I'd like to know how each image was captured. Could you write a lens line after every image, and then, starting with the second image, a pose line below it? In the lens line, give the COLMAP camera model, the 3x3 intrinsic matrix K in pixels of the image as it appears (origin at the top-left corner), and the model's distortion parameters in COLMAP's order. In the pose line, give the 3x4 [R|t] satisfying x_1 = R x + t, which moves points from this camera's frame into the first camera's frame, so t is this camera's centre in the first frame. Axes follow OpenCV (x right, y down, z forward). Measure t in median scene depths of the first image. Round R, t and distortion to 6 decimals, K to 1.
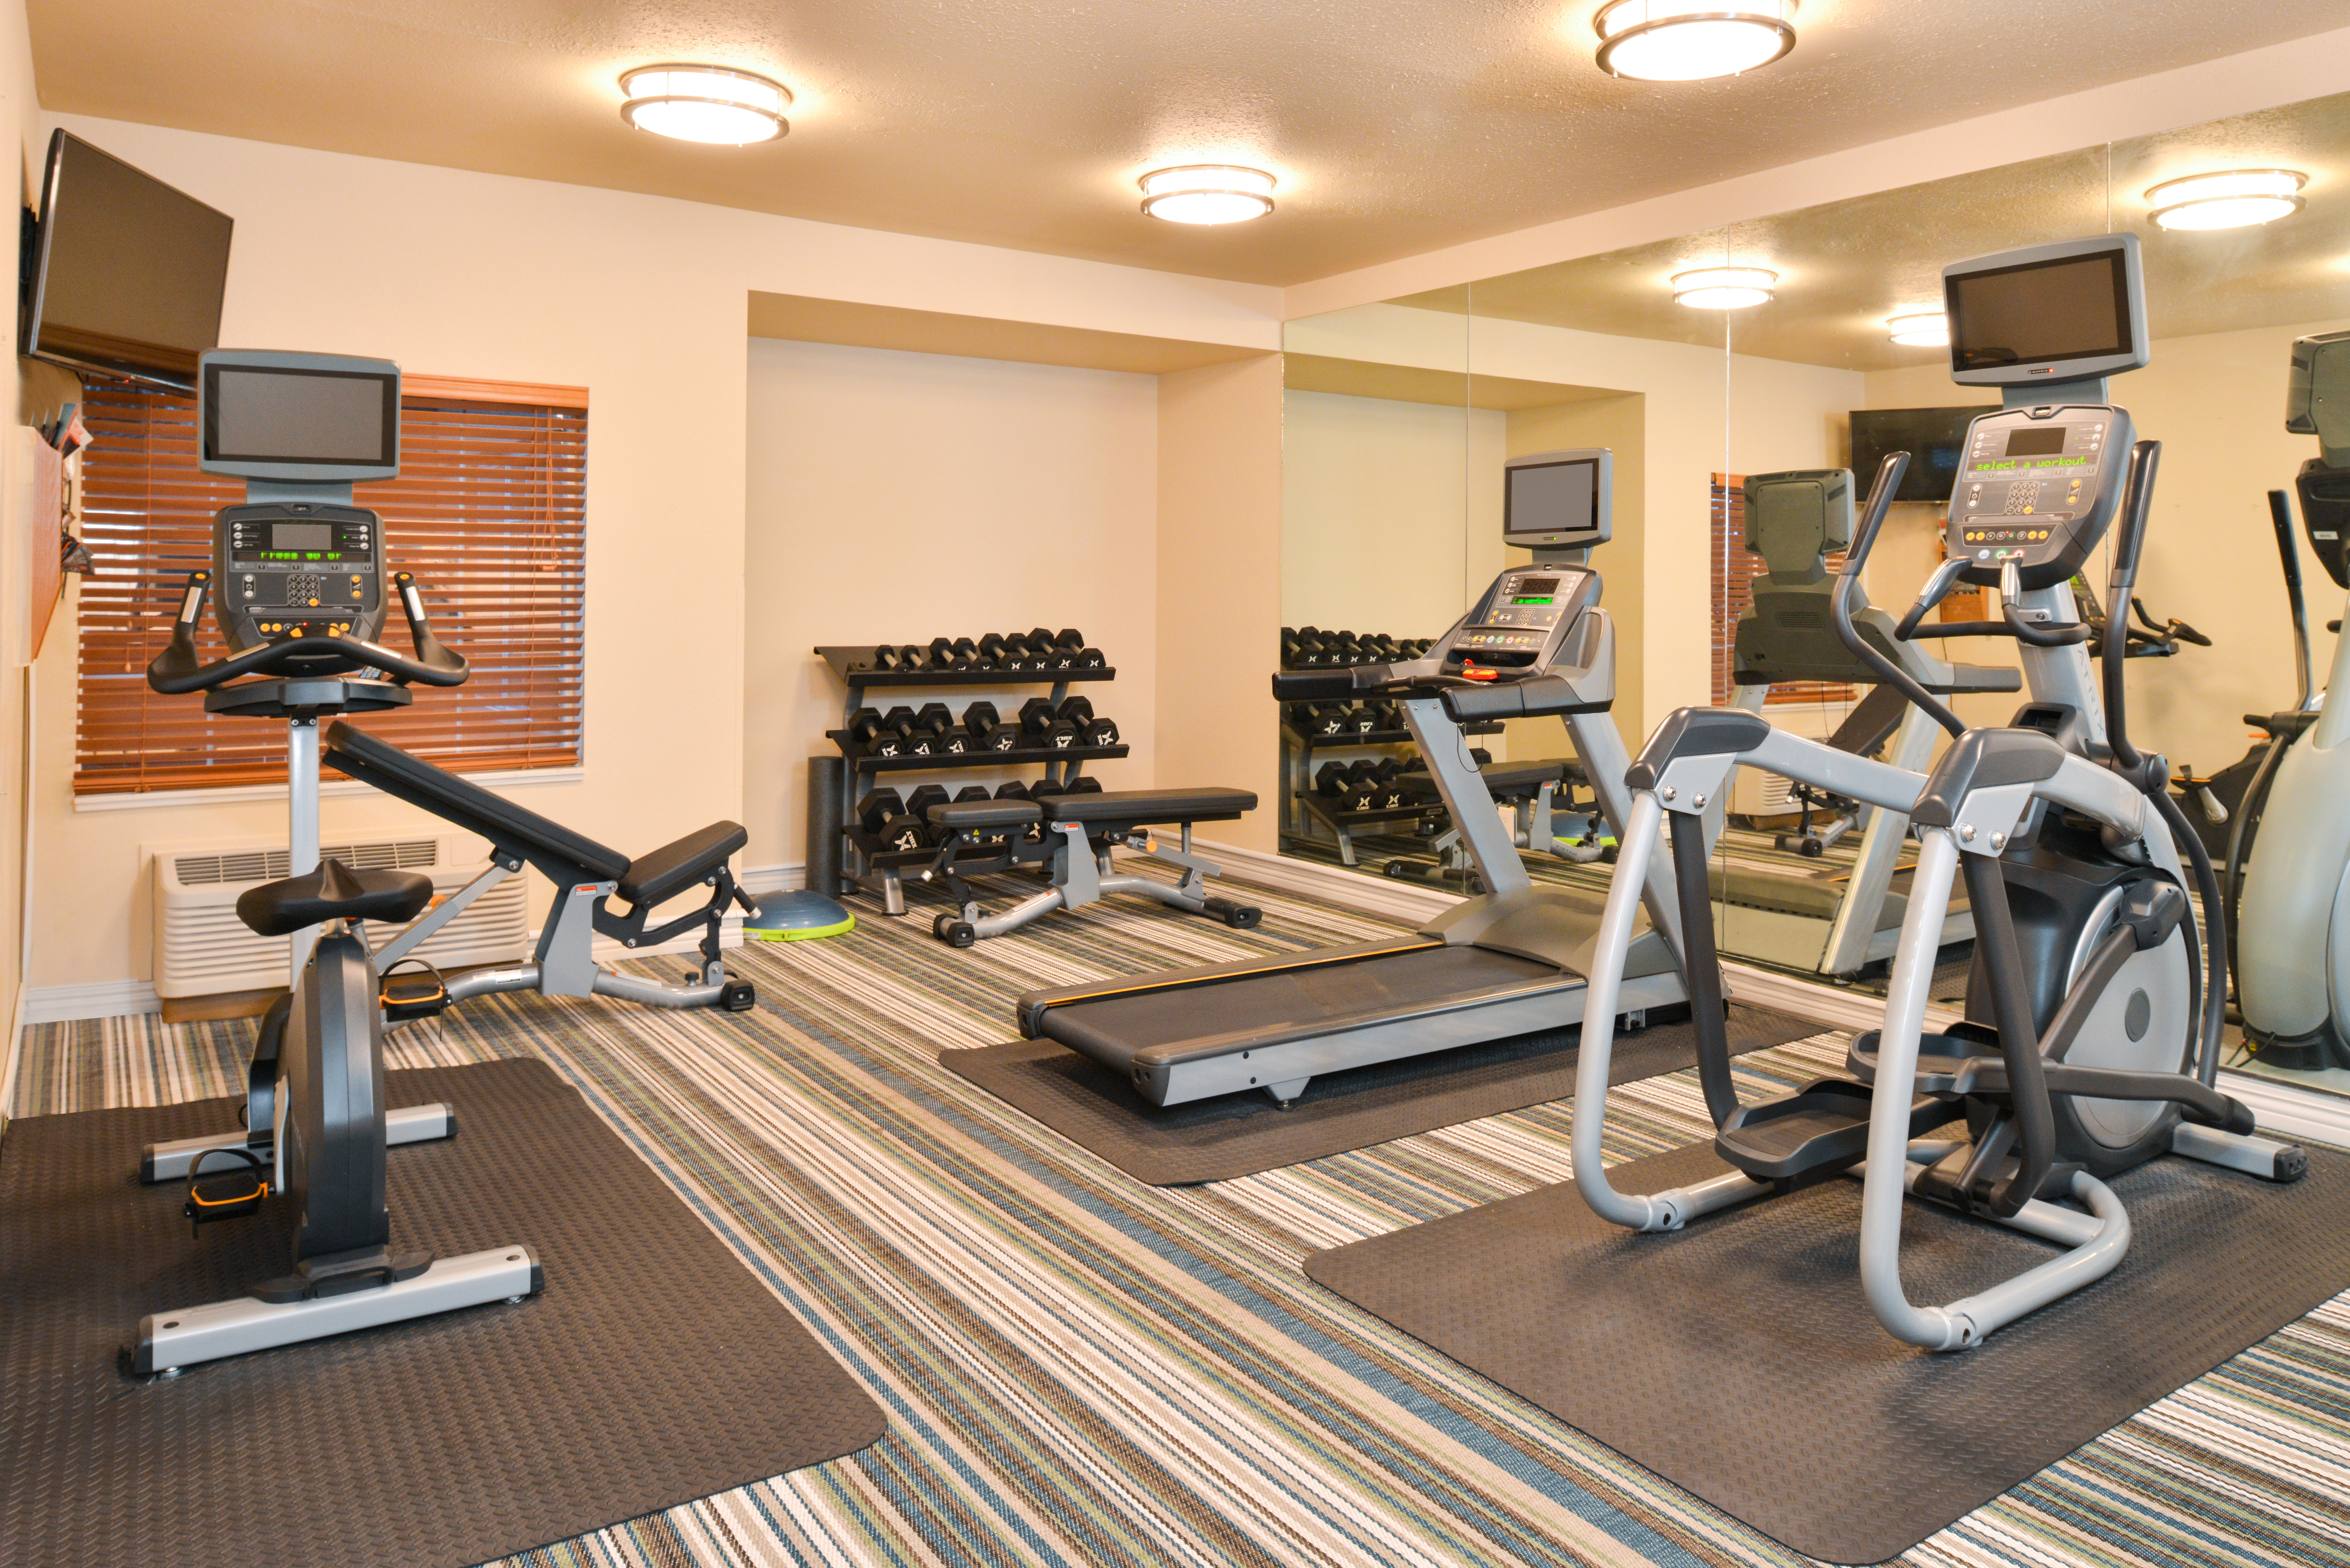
lens RADIAL K [[1616.4, 0, 1174.7], [0, 1616.4, 579.2], [0, 0, 1]] dist [-0.009174, -0.008049]
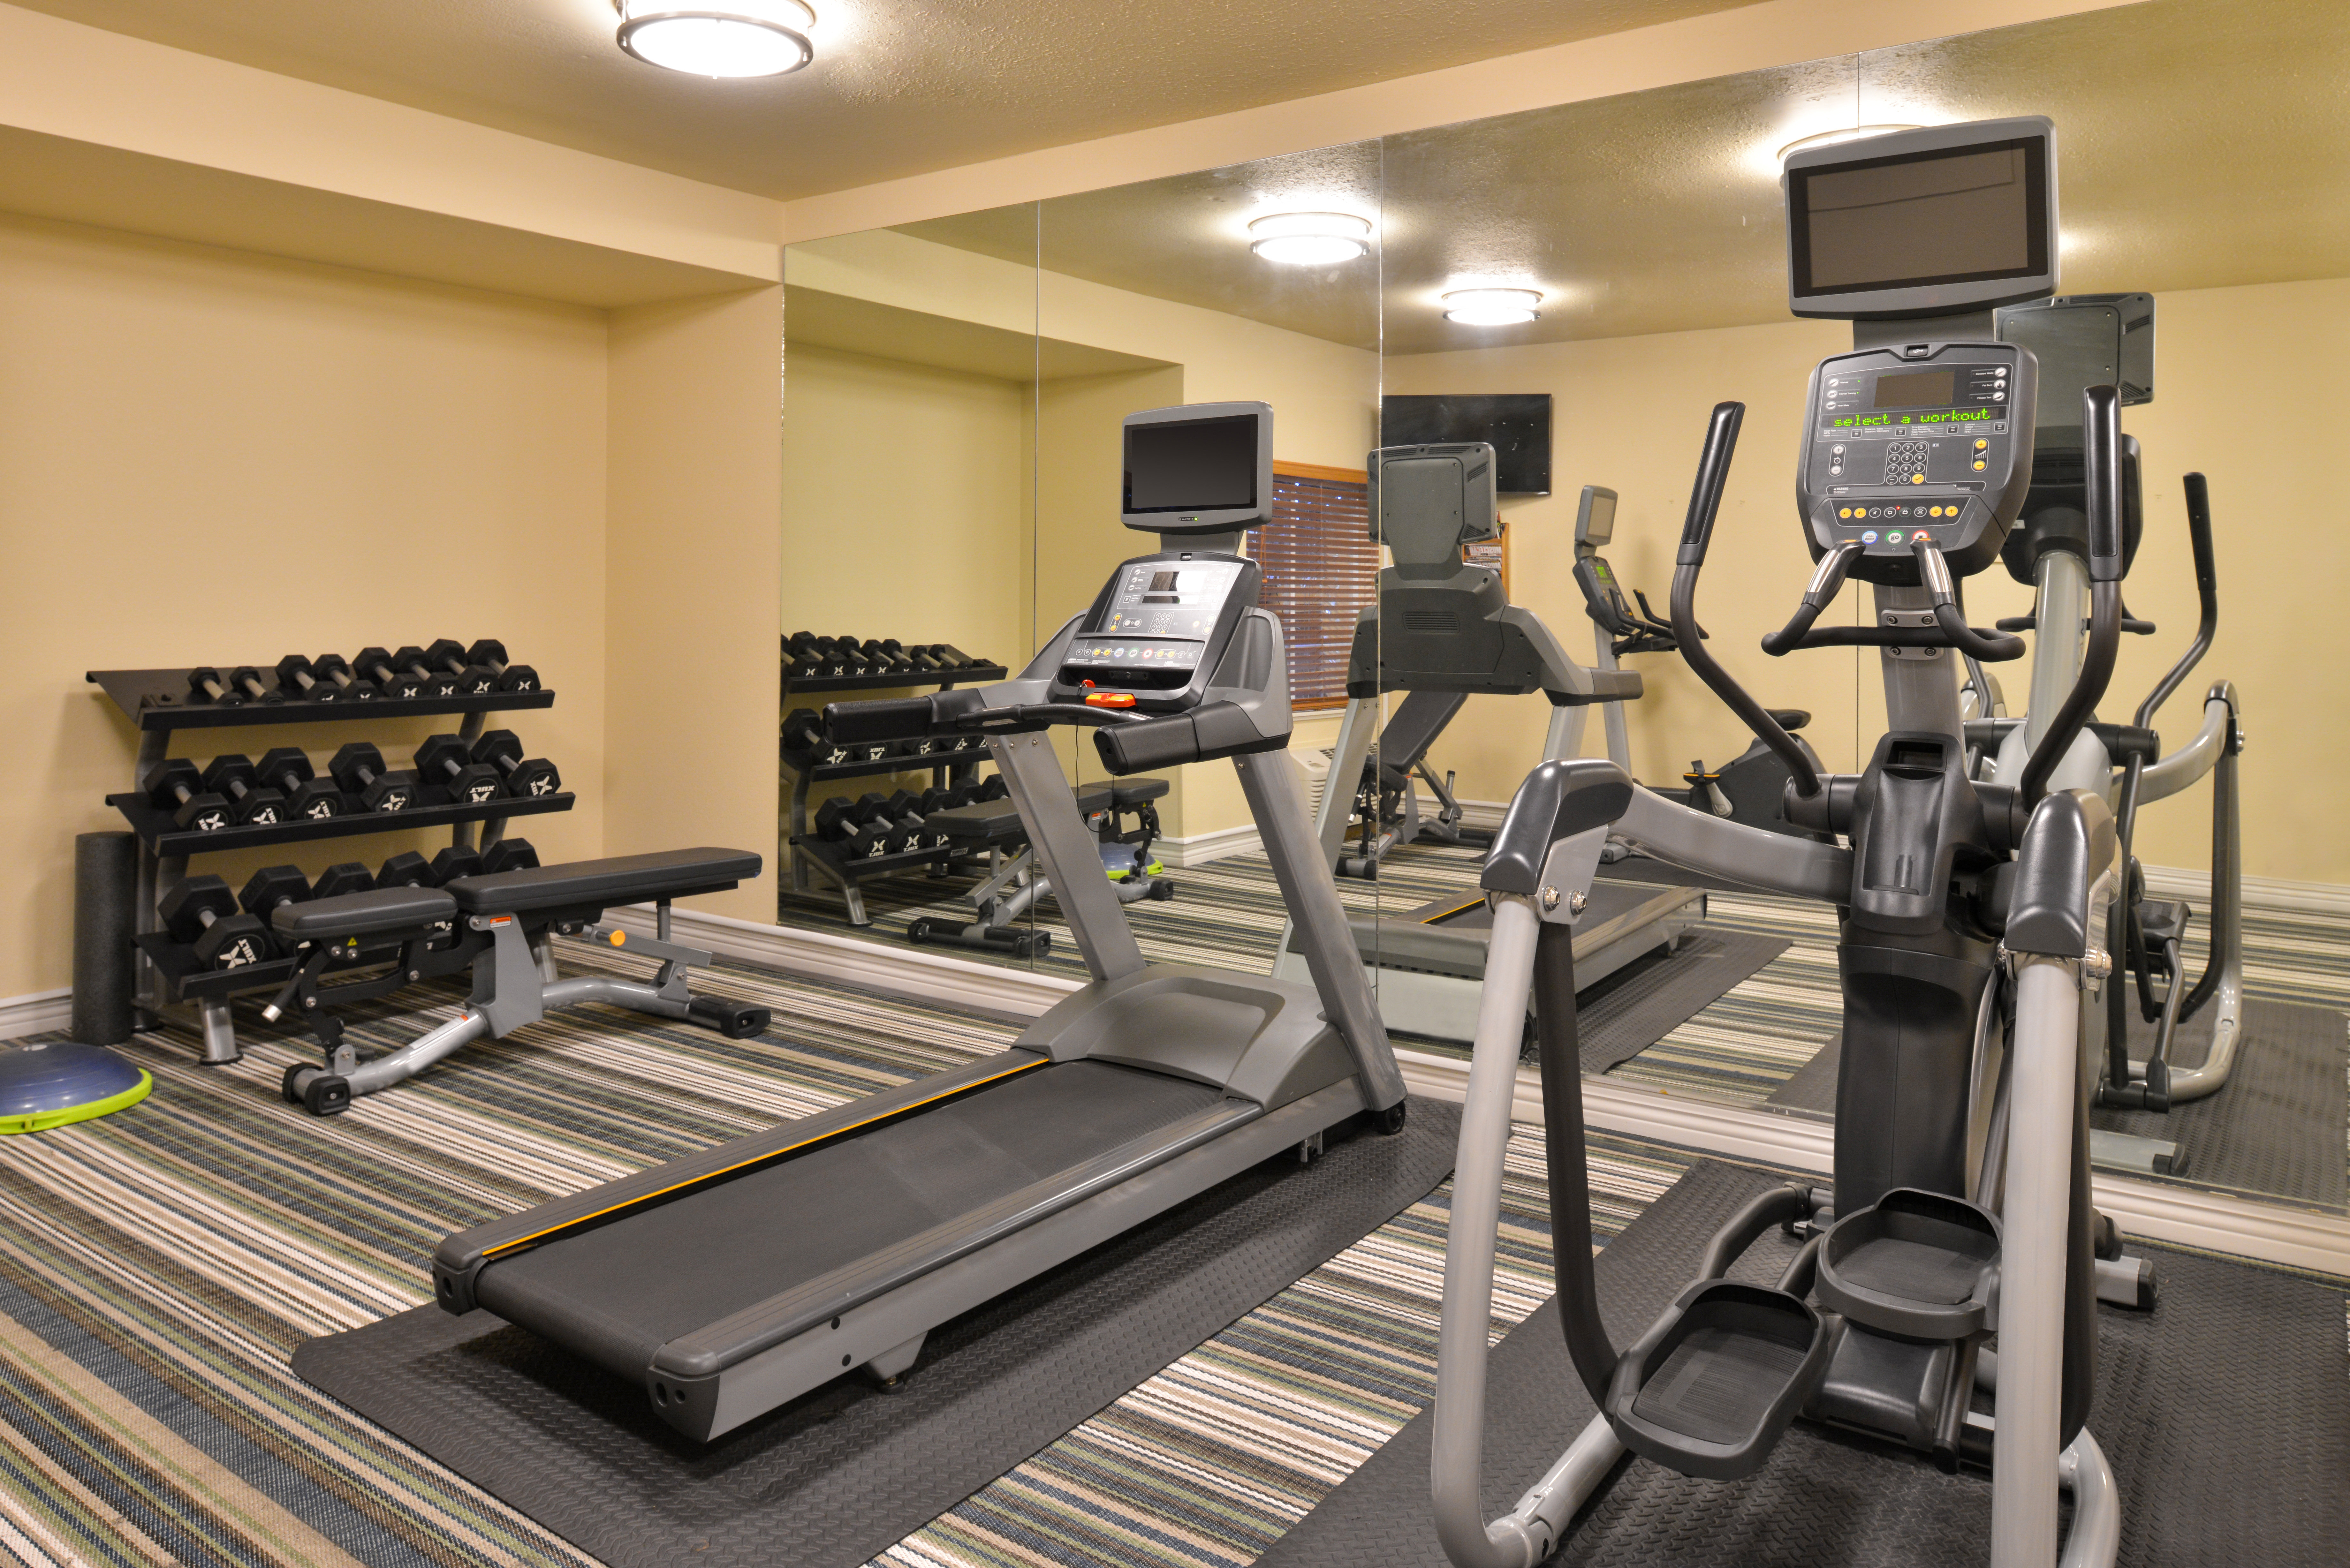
lens RADIAL K [[1616.4, 0, 1174.7], [0, 1616.4, 579.2], [0, 0, 1]] dist [-0.009174, -0.008049]
pose [[0.937538, -0.000818, 0.347883, -0.030900], [-0.000053, 0.999997, 0.002495, 0.001116], [-0.347884, -0.002358, 0.937535, 0.221314]]
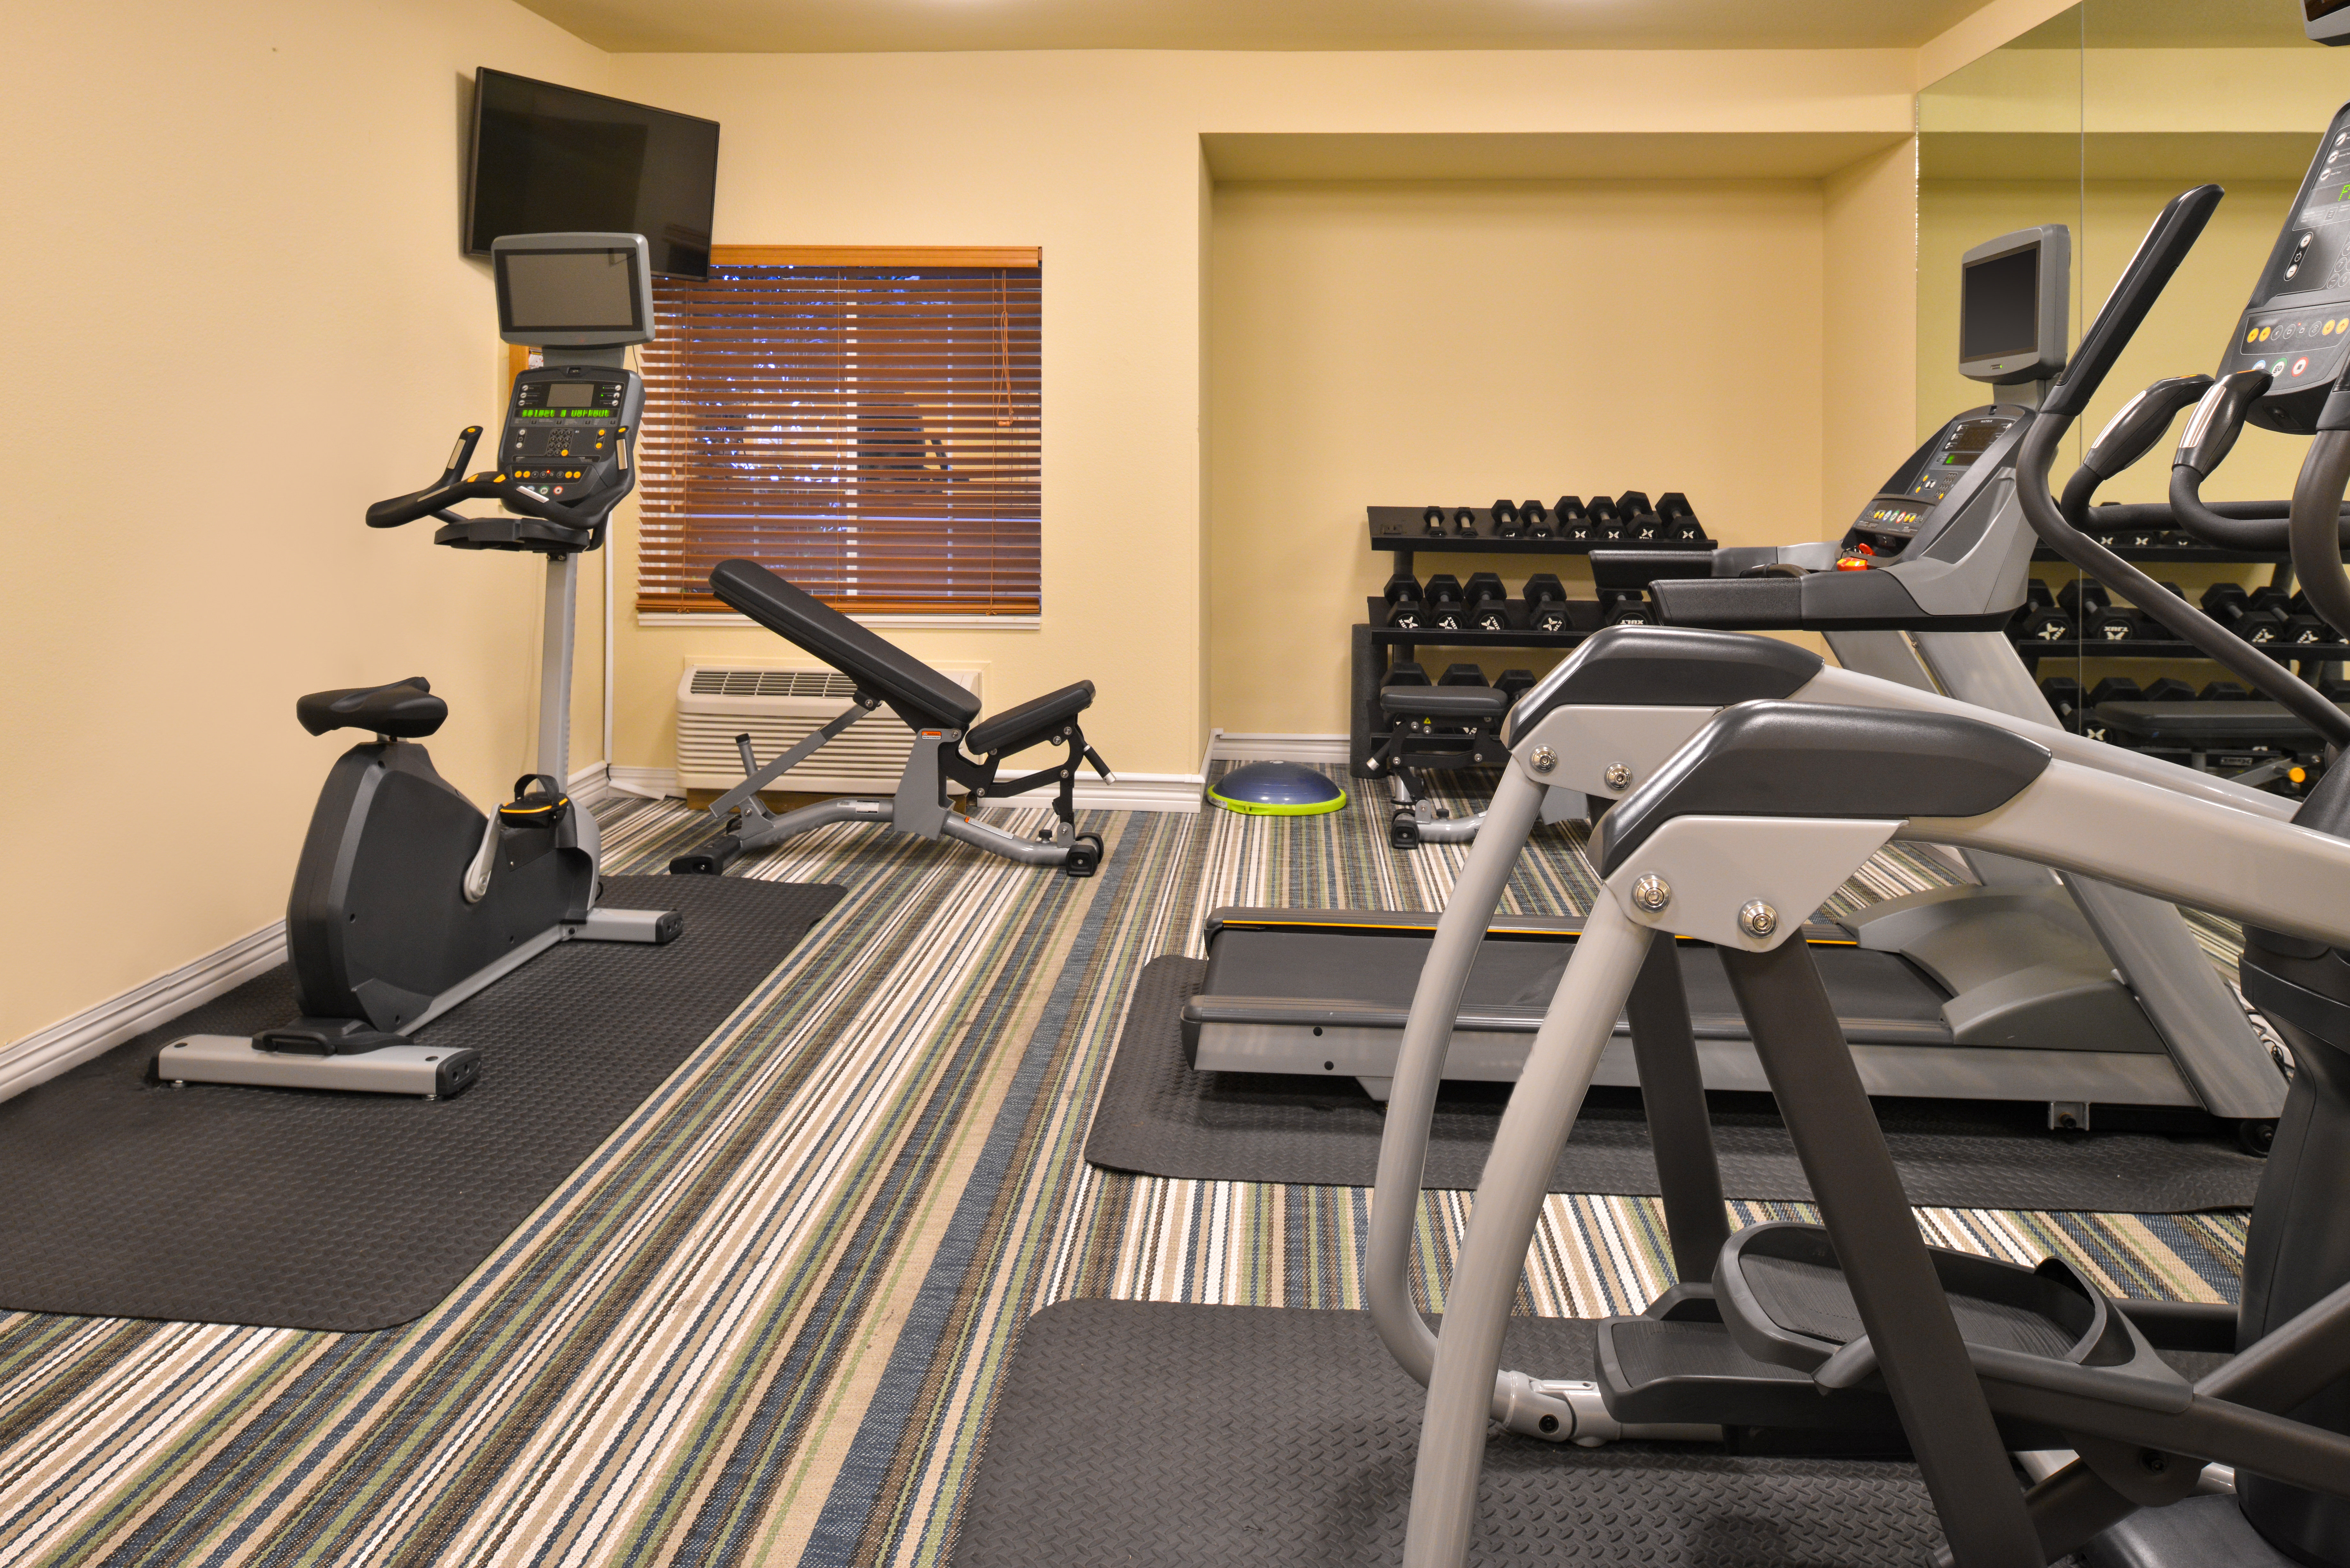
lens RADIAL K [[1626.5, 0, 1169.8], [0, 1626.5, 454.0], [0, 0, 1]] dist [-0.007276, -0.006915]
pose [[0.785254, 0.003030, -0.619167, 0.291001], [0.002115, 0.999969, 0.007576, 0.004265], [0.619171, -0.007258, 0.785223, 0.204265]]
